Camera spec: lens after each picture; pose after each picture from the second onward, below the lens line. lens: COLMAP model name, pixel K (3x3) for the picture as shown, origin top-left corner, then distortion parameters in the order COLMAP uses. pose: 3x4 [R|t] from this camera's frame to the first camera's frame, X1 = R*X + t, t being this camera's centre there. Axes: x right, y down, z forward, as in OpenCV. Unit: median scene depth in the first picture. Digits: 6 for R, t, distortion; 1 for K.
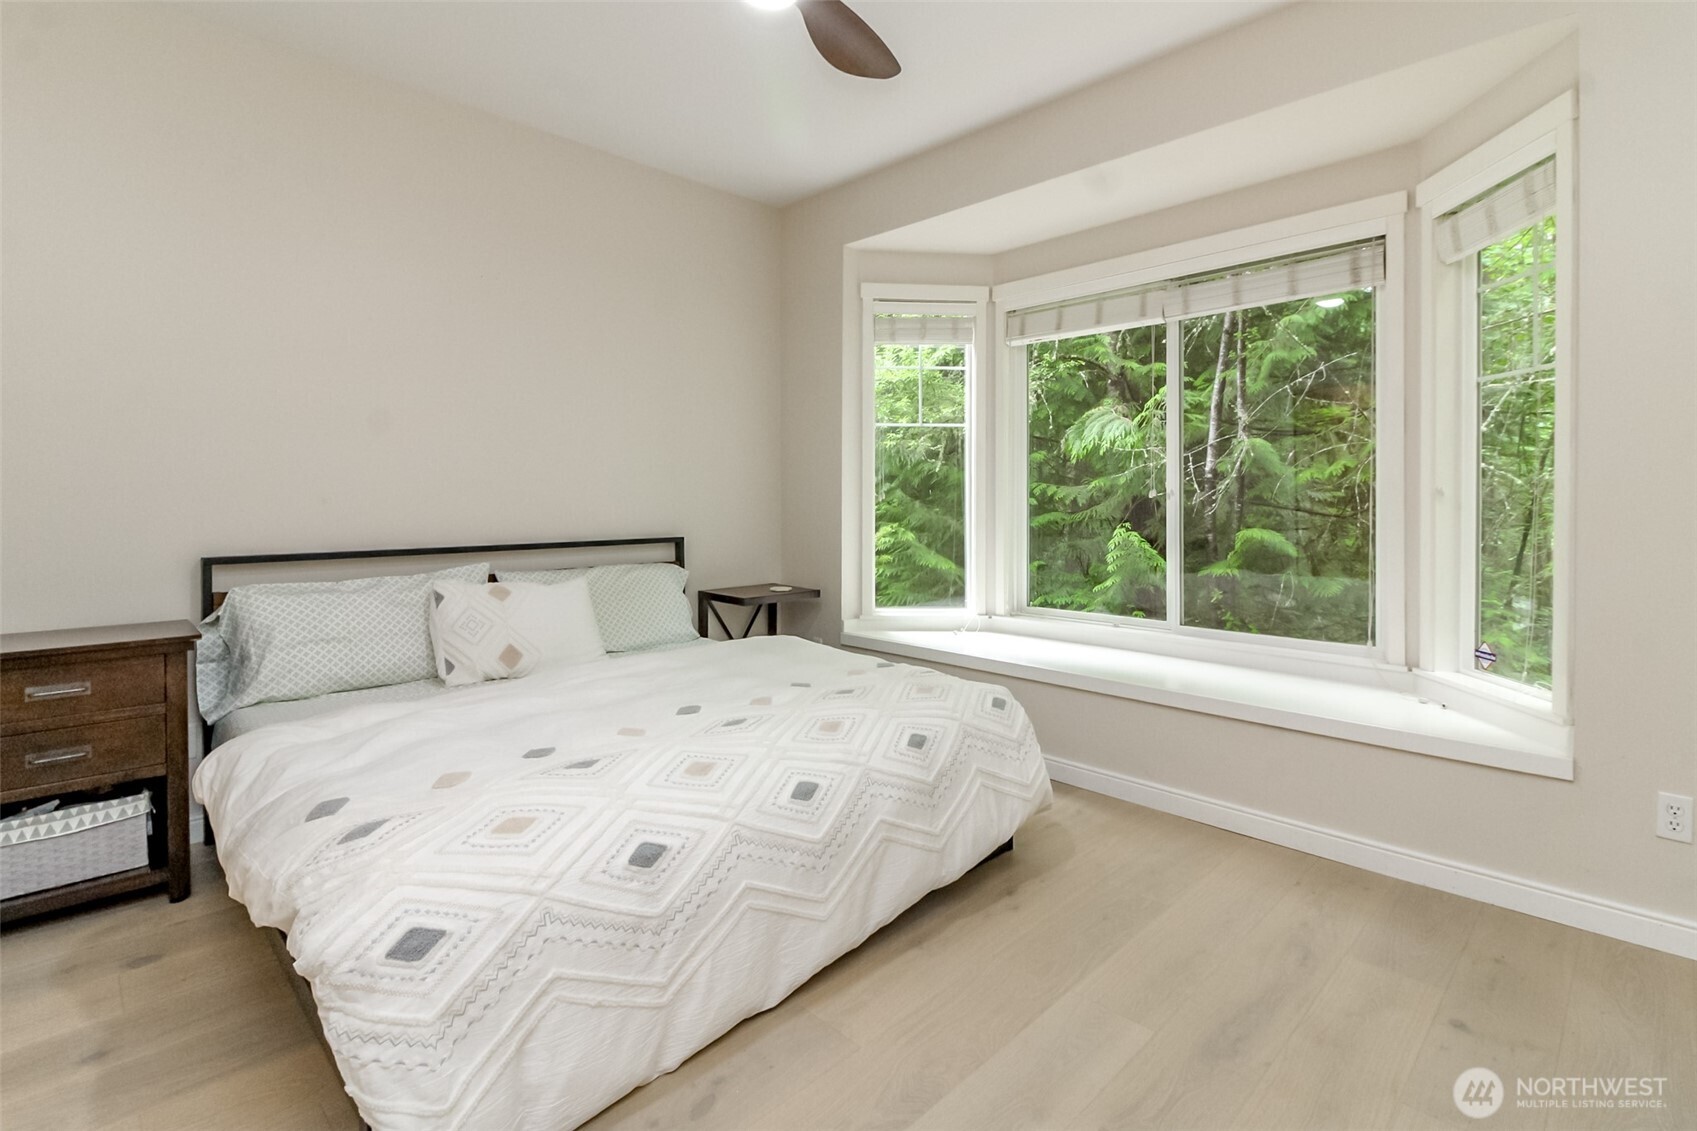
lens RADIAL K [[792.1, 0, 855.7], [0, 792.1, 513.3], [0, 0, 1]] dist [0.002384, -0.009059]
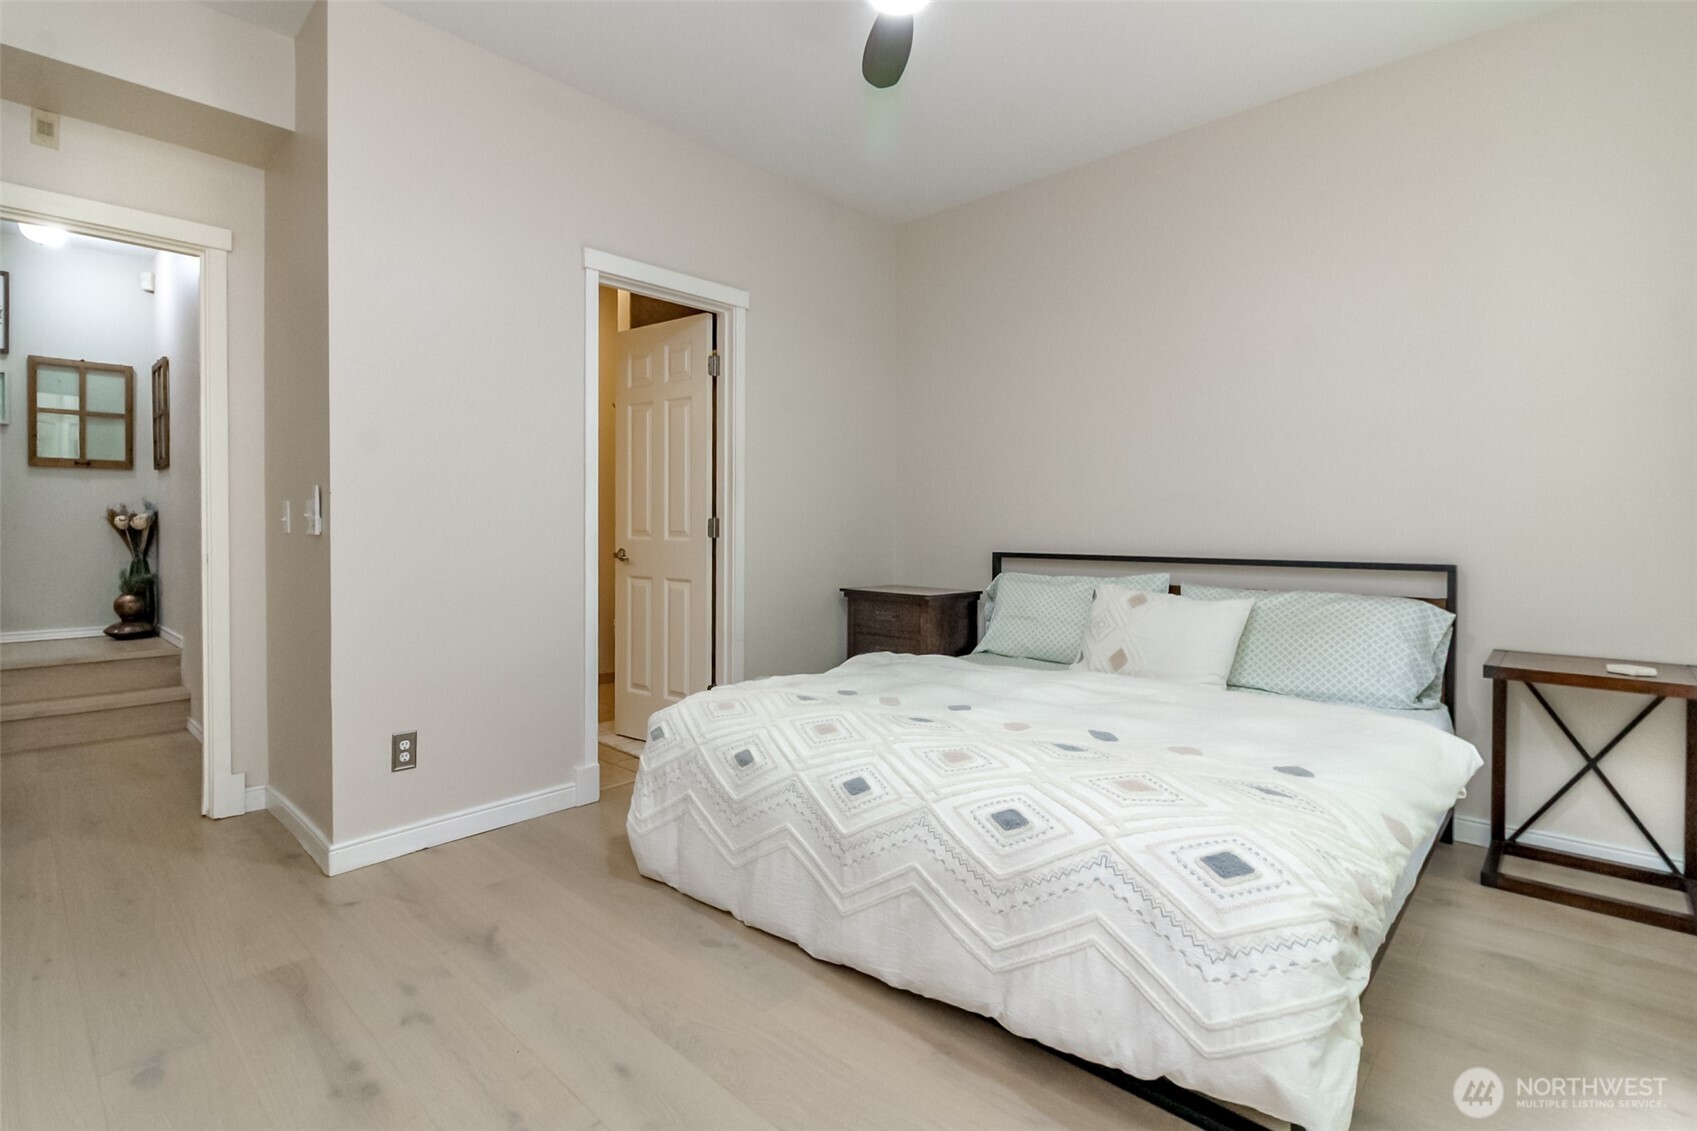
lens RADIAL K [[791.7, 0, 848.5], [0, 791.7, 565.5], [0, 0, 1]] dist [0.001007, -0.000671]
pose [[0.031836, 0.050307, -0.998226, 0.676817], [-0.024404, 0.998474, 0.049541, 0.014647], [0.999195, 0.022784, 0.033015, 0.693308]]
